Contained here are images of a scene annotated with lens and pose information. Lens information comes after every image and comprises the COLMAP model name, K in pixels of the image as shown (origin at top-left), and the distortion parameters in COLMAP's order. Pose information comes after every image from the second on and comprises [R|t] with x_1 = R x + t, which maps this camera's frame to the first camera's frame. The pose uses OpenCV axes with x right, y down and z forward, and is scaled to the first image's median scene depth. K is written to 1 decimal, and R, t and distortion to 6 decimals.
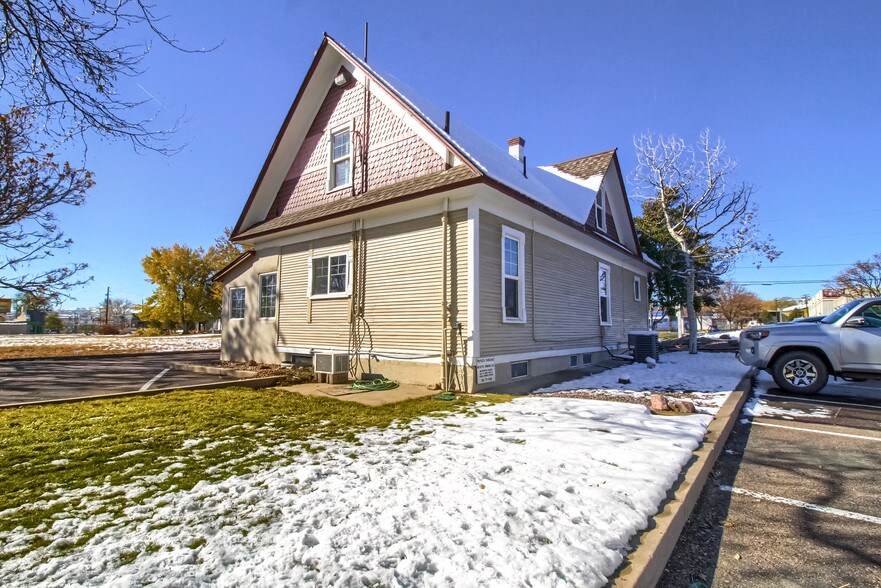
lens RADIAL K [[429.1, 0, 442.7], [0, 429.1, 297.8], [0, 0, 1]] dist [-0.007504, -0.006763]
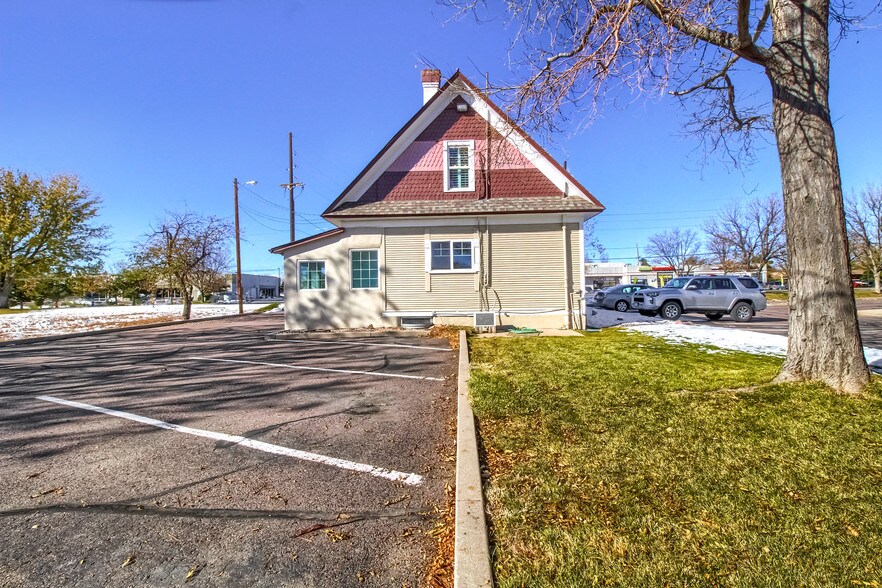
lens RADIAL K [[429.5, 0, 441.6], [0, 429.5, 290.2], [0, 0, 1]] dist [-0.007504, -0.006763]
pose [[0.804206, -0.009659, 0.594272, -1.041137], [-0.017043, 0.999082, 0.039301, 0.002028], [-0.594106, -0.041734, 0.803304, -0.045828]]
